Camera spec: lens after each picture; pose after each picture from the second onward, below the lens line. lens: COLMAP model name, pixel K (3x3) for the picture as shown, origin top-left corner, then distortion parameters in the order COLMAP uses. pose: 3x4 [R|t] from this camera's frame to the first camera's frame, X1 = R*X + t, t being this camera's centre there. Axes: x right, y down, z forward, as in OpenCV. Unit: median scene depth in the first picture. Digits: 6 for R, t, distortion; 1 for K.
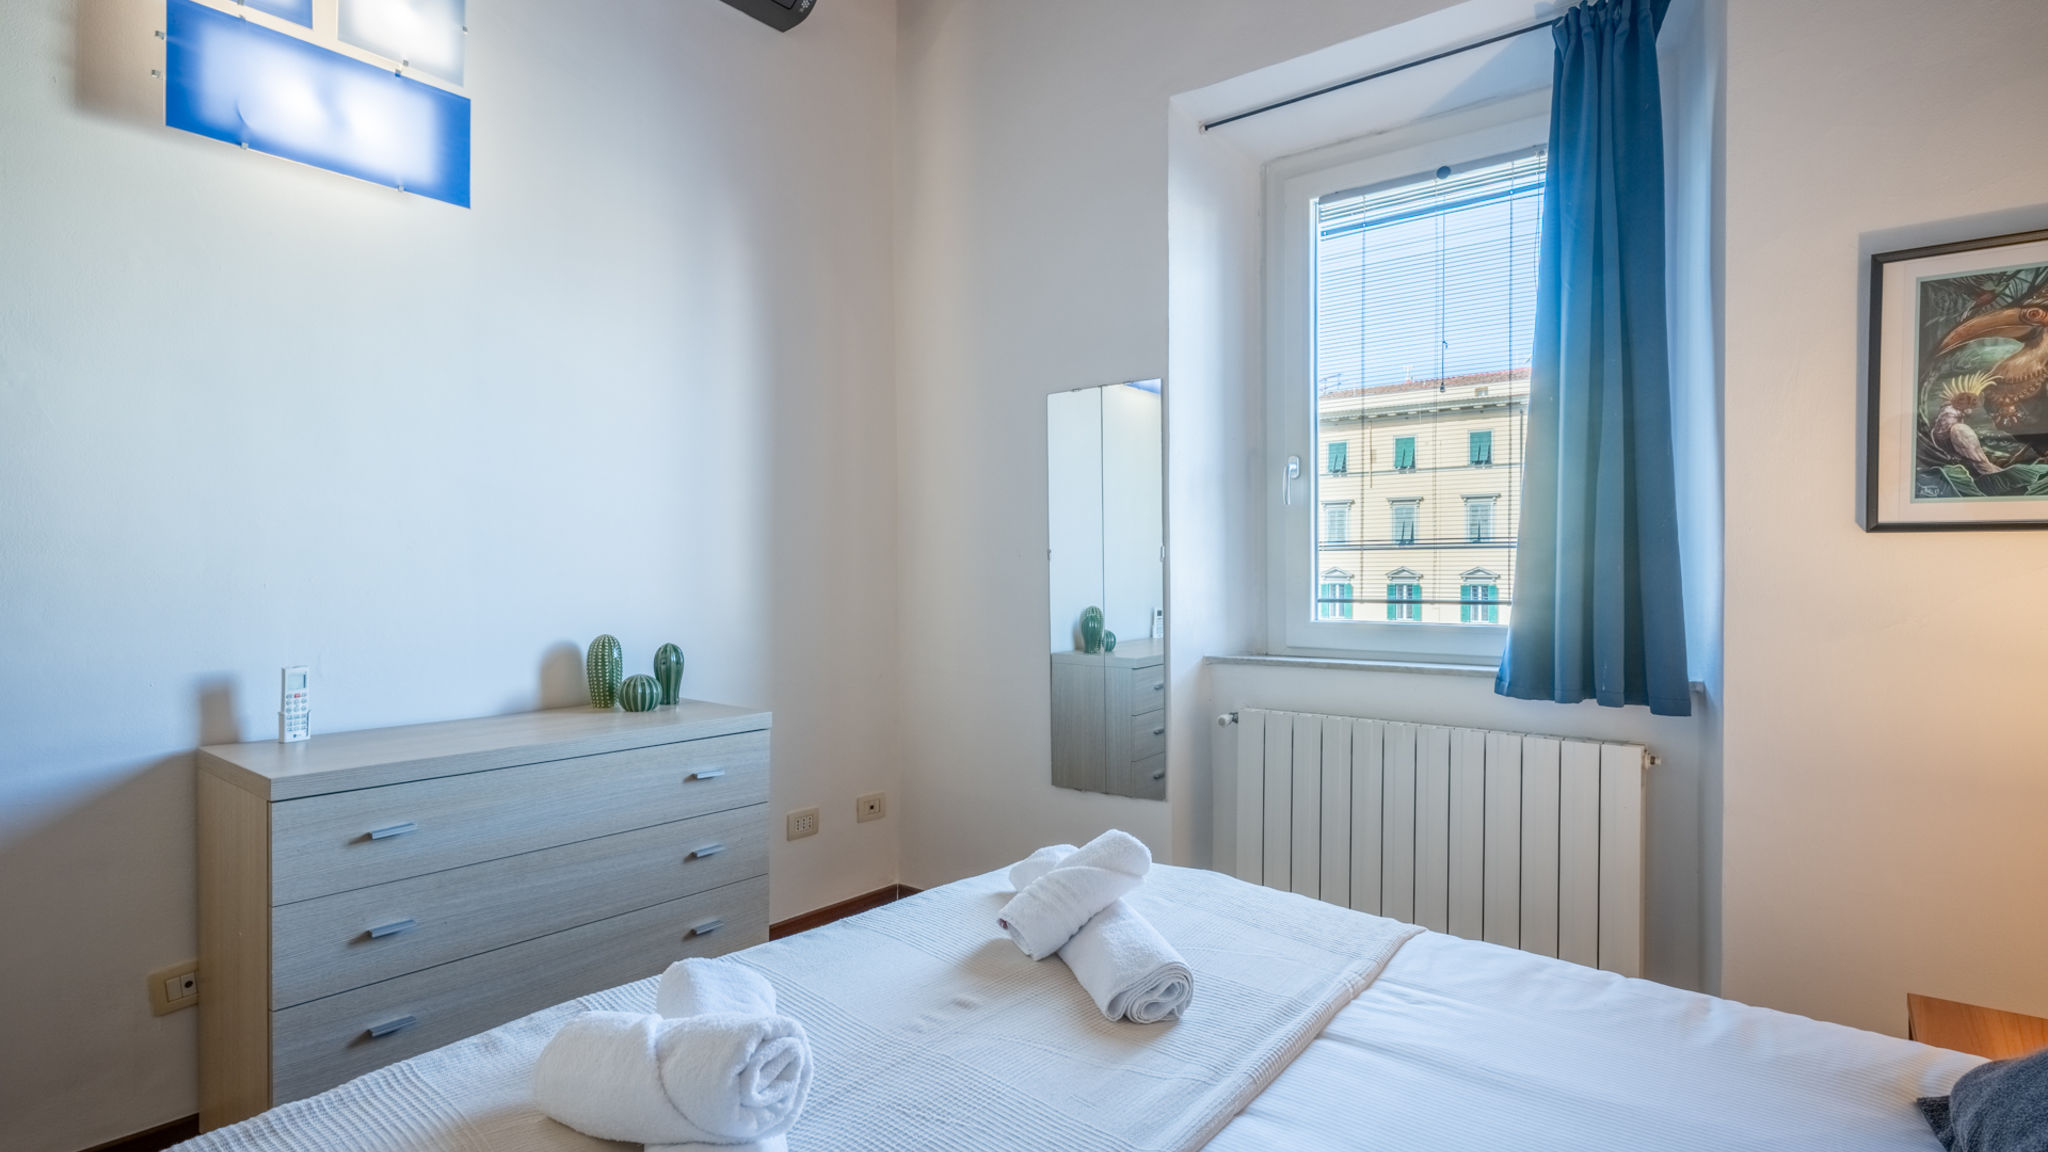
lens RADIAL K [[1038.0, 0, 1024.0], [0, 1038.0, 576.0], [0, 0, 1]] dist [-0.005837, 0.000244]
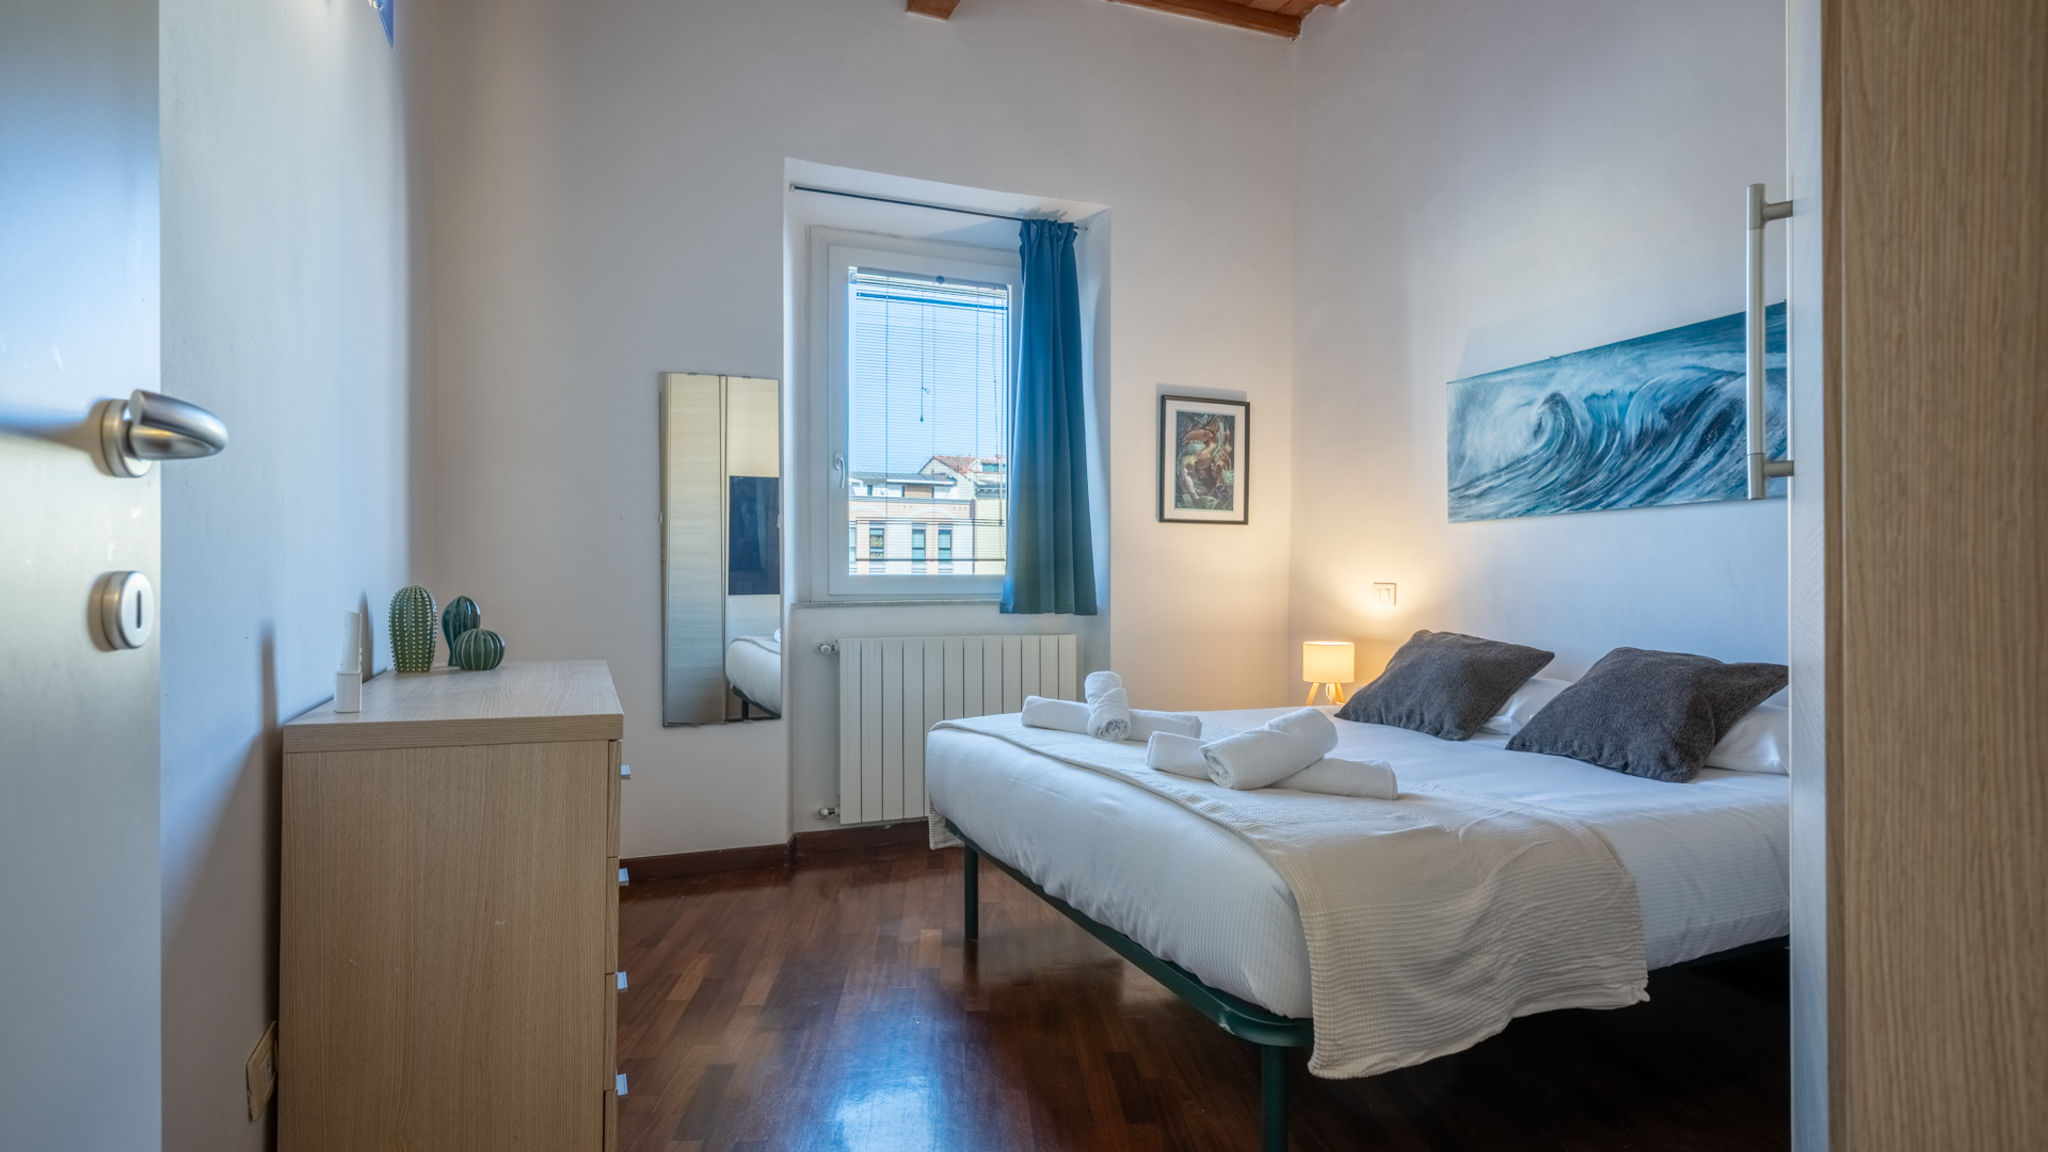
lens RADIAL K [[1064.8, 0, 1022.4], [0, 1064.8, 587.8], [0, 0, 1]] dist [0.001490, 0.001230]
pose [[0.473061, -0.010961, 0.880961, -1.320229], [0.003213, 0.999937, 0.010716, 0.071235], [-0.881024, -0.002239, 0.473067, 0.206130]]
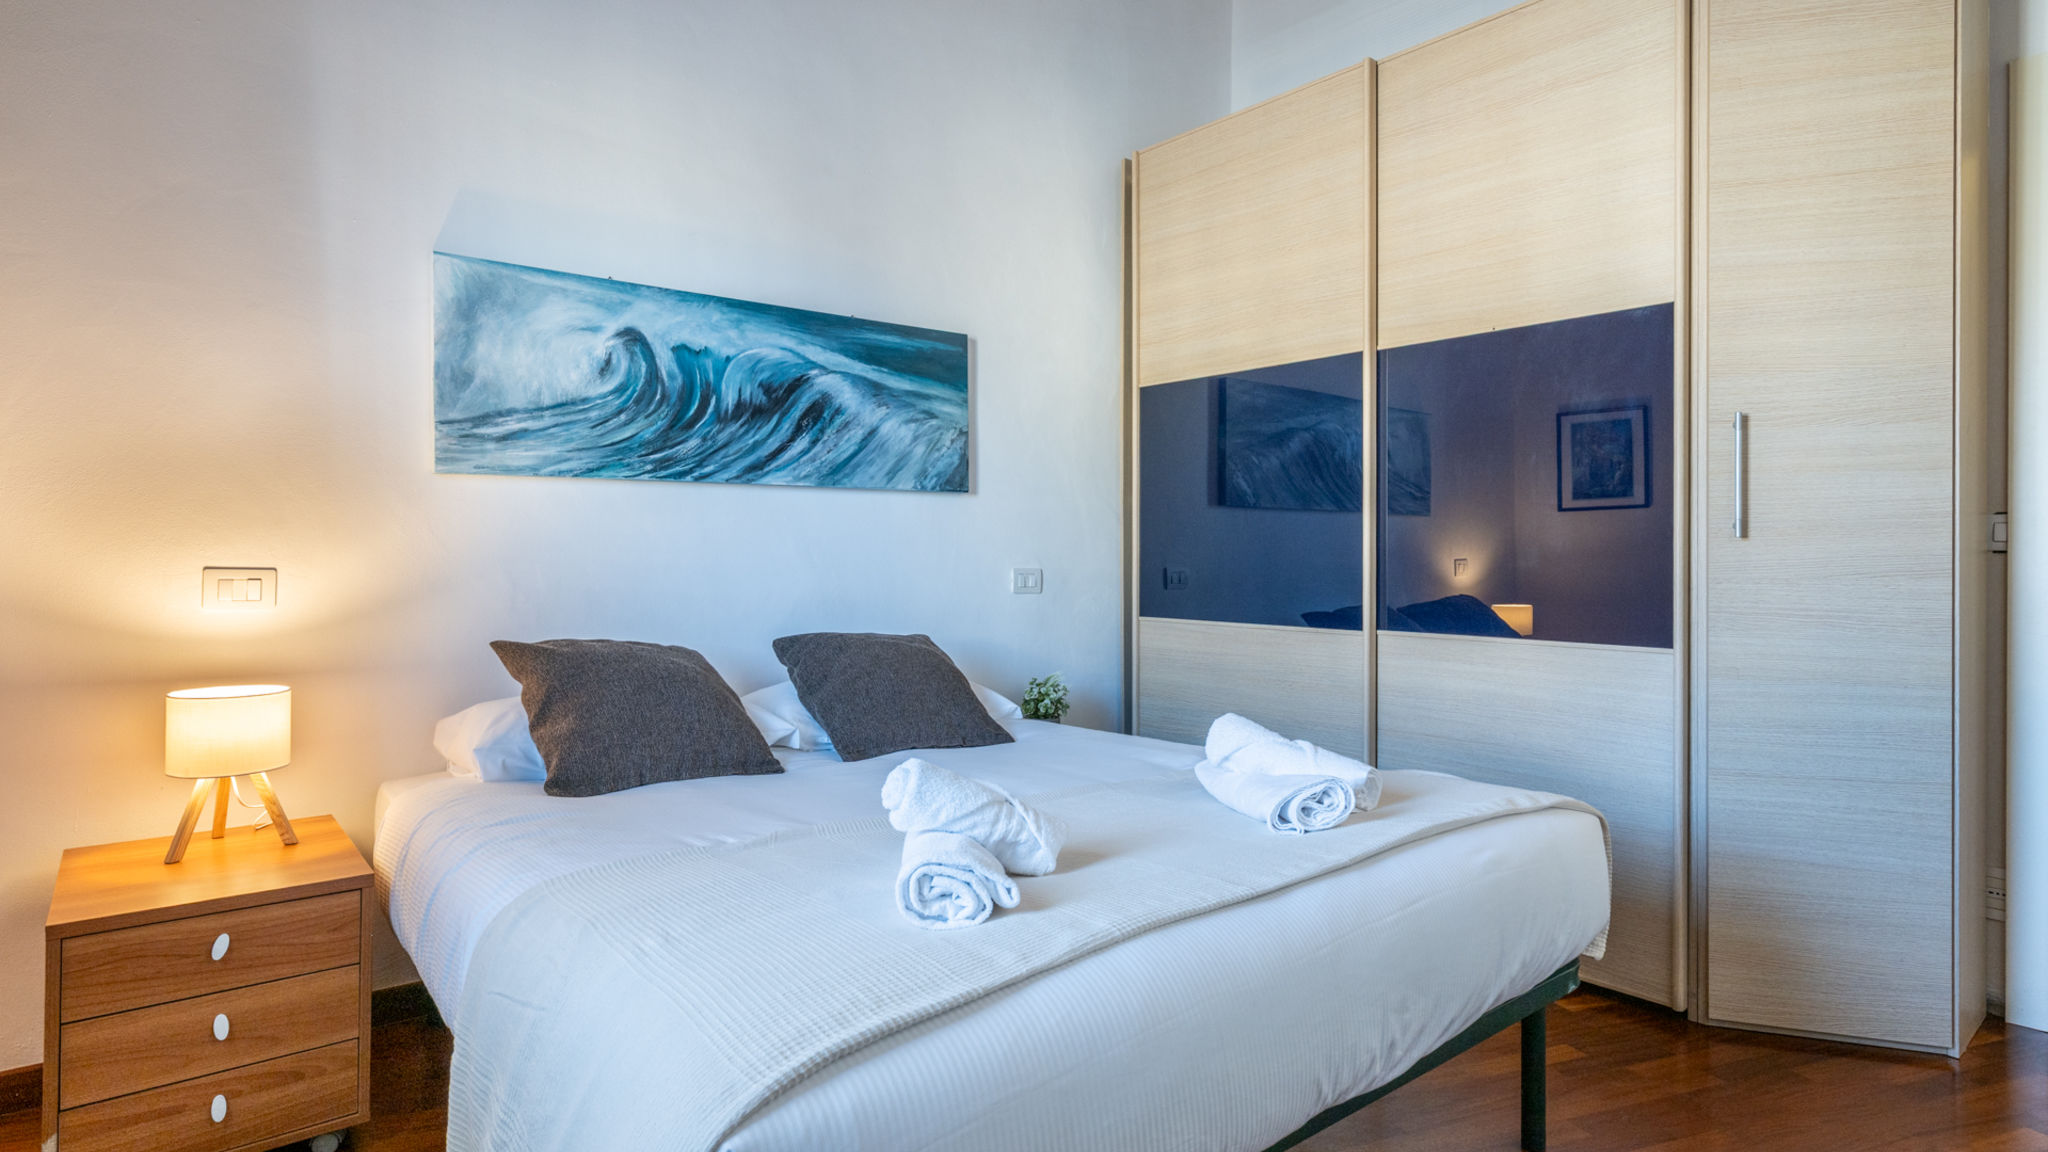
lens RADIAL K [[1031.8, 0, 1027.6], [0, 1031.8, 556.6], [0, 0, 1]] dist [0.003643, 0.000774]
pose [[-0.976606, -0.009002, 0.214847, -0.142967], [-0.008912, 0.999959, 0.001388, 0.066277], [-0.214850, -0.000560, -0.976647, 1.495766]]
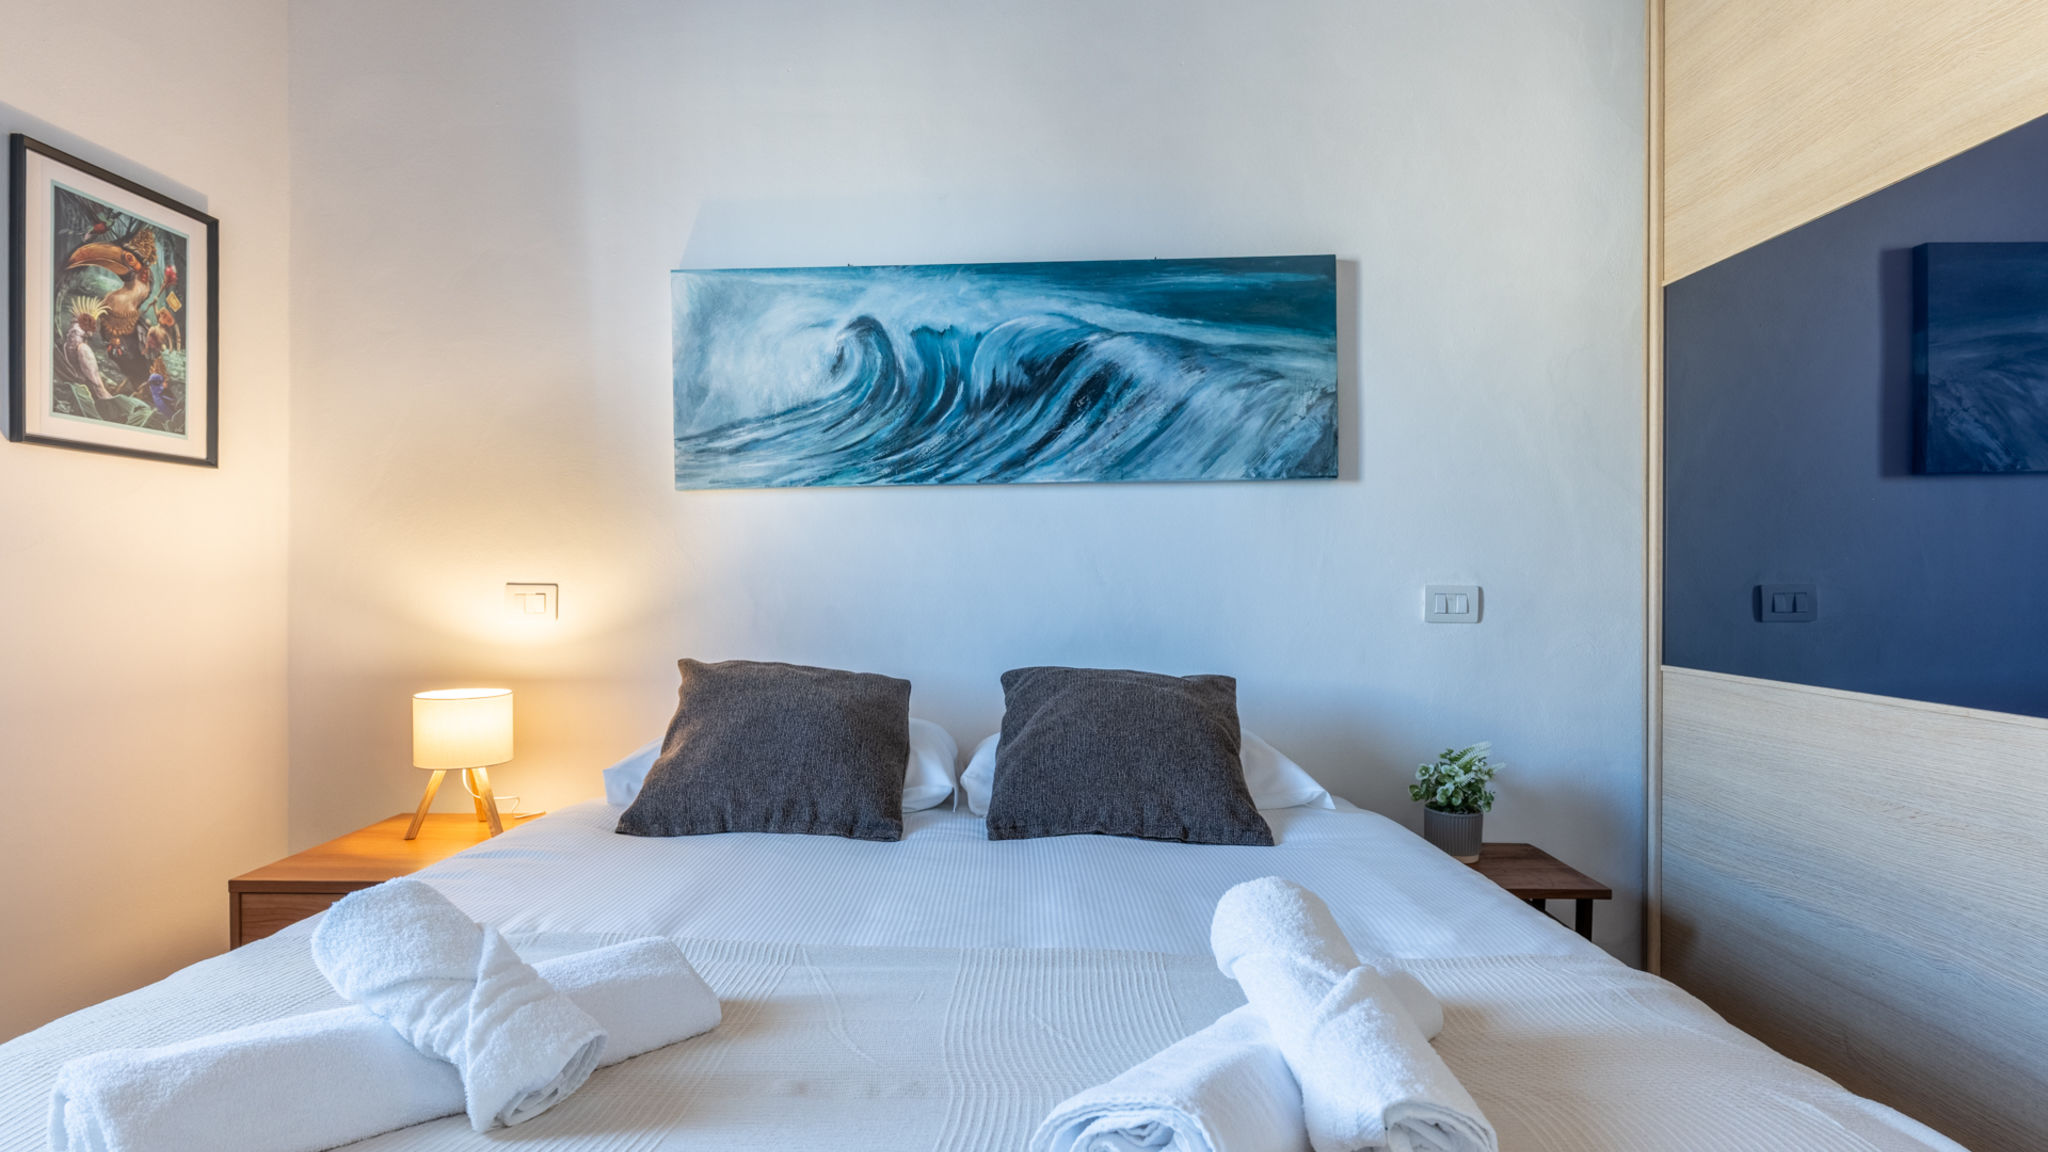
lens RADIAL K [[1064.8, 0, 1022.4], [0, 1064.8, 587.8], [0, 0, 1]] dist [0.001490, 0.001230]
pose [[-0.599645, -0.013108, 0.800159, -0.463944], [0.000383, 0.999861, 0.016667, 0.071056], [-0.800266, 0.010300, -0.599557, 0.881089]]
